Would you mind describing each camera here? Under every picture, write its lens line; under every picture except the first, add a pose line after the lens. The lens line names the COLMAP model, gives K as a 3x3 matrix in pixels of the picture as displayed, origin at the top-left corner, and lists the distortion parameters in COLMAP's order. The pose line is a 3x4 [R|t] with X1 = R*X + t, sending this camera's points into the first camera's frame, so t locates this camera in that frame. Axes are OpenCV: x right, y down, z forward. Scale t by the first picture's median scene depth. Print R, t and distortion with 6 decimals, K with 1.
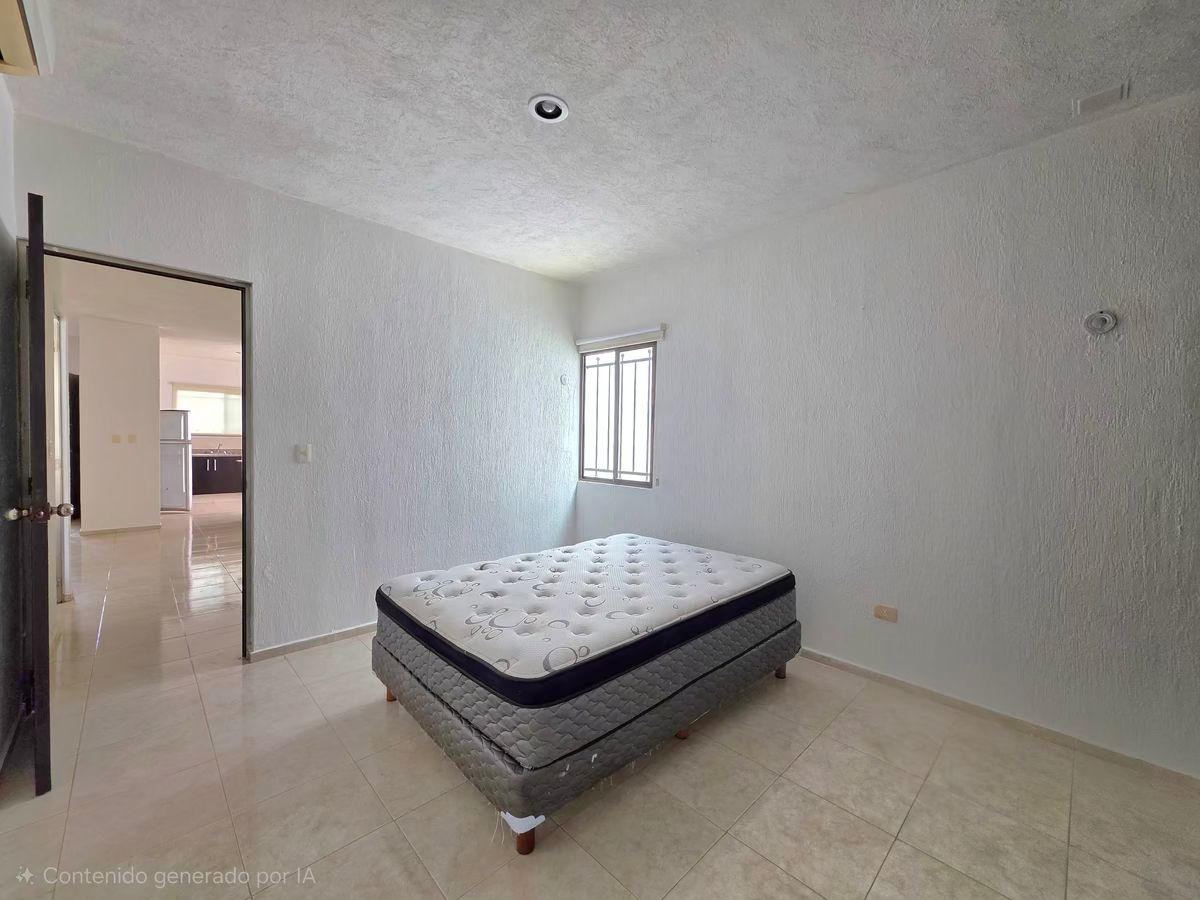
lens RADIAL K [[480.0, 0, 599.0], [0, 480.0, 449.4], [0, 0, 1]] dist [0.002057, -0.000664]
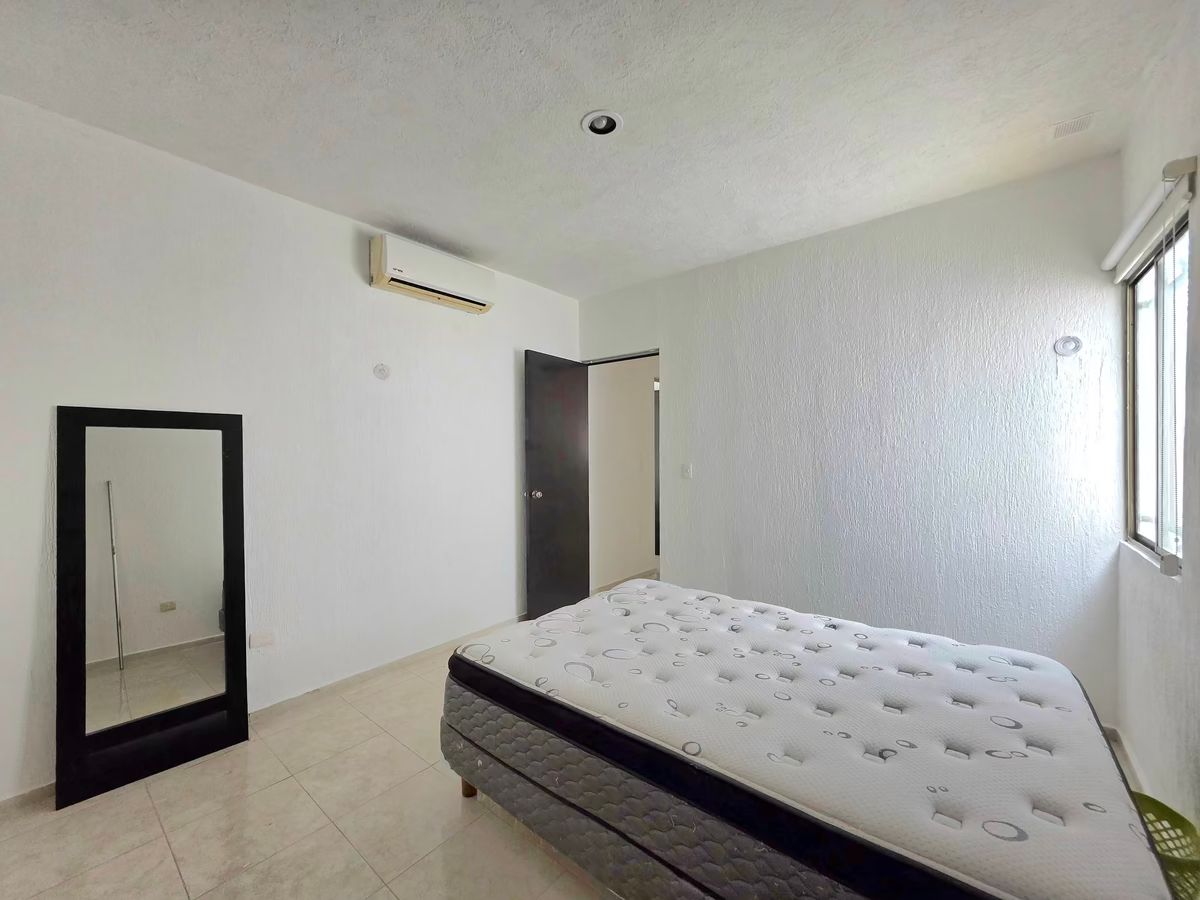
lens RADIAL K [[480.0, 0, 600.1], [0, 480.0, 453.6], [0, 0, 1]] dist [0.002057, -0.000664]
pose [[0.106422, -0.011708, -0.994252, 0.627331], [-0.010526, 0.999861, -0.012901, -0.019437], [0.994265, 0.011839, 0.106284, 0.656009]]
